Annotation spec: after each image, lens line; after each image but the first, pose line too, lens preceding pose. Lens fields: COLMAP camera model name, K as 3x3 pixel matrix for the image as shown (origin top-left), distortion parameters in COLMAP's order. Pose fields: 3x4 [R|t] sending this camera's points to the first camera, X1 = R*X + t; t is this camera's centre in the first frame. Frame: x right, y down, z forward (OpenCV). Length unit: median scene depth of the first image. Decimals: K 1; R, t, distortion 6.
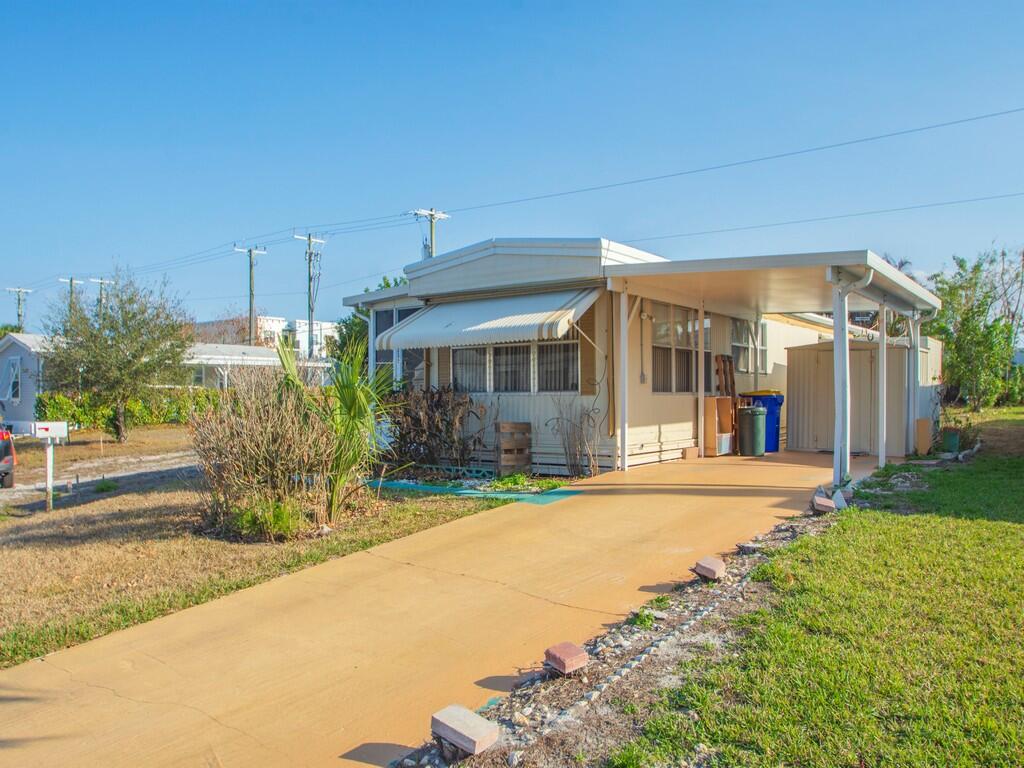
lens RADIAL K [[833.3, 0, 512.0], [0, 833.3, 383.9], [0, 0, 1]] dist [-0.042166, 0.008017]
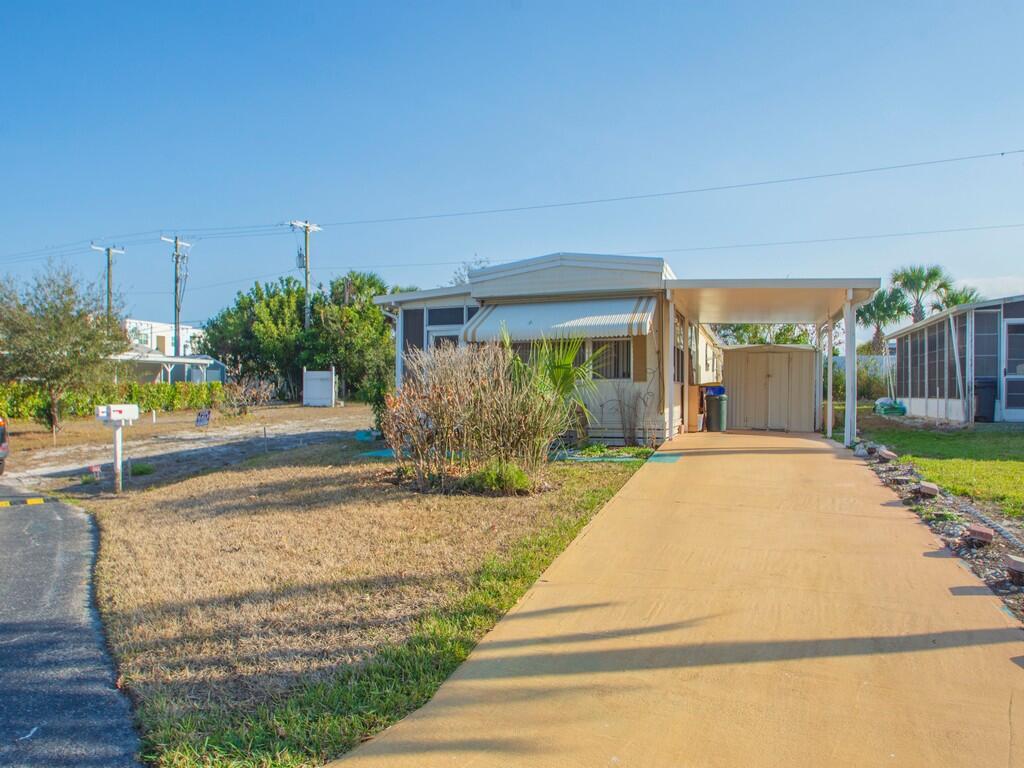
lens RADIAL K [[729.5, 0, 511.5], [0, 729.5, 390.8], [0, 0, 1]] dist [-0.012264, 0.000241]
pose [[0.960350, 0.006489, 0.278723, -0.352010], [-0.008295, 0.999952, 0.005302, 0.020056], [-0.278675, -0.007404, 0.960357, -0.006063]]
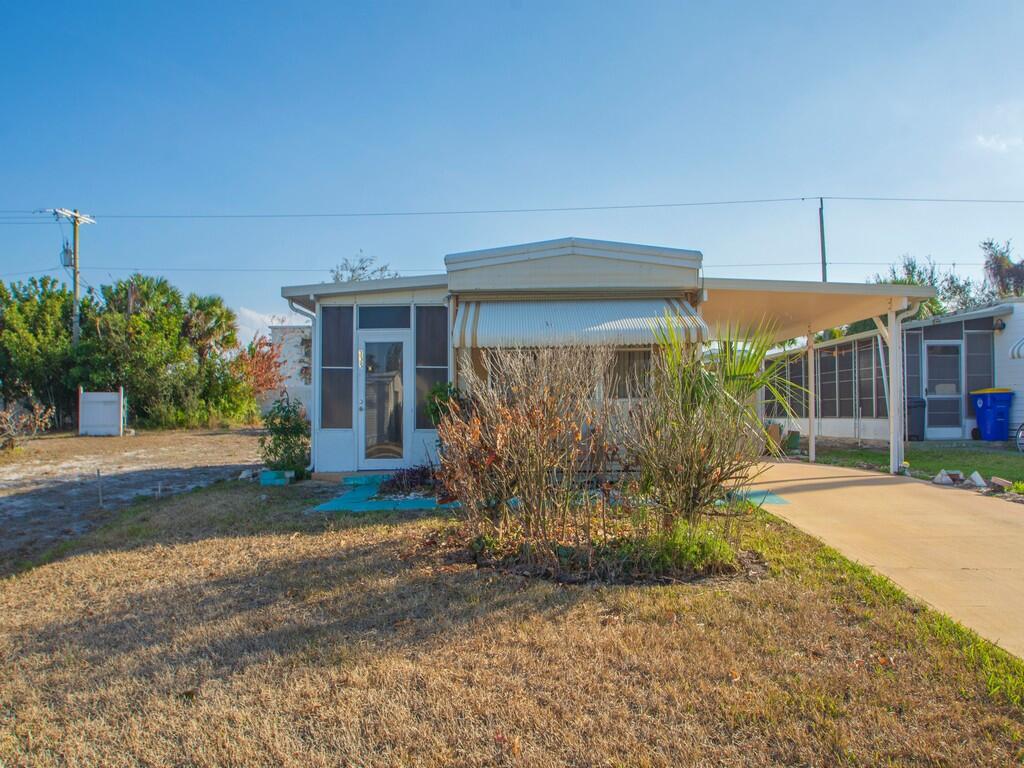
lens RADIAL K [[706.3, 0, 523.2], [0, 706.3, 401.3], [0, 0, 1]] dist [-0.012427, -0.004799]
pose [[0.812585, 0.009253, 0.582770, -0.489803], [-0.001457, 0.999903, -0.013845, 0.022483], [-0.582842, 0.010401, 0.812519, 0.340704]]
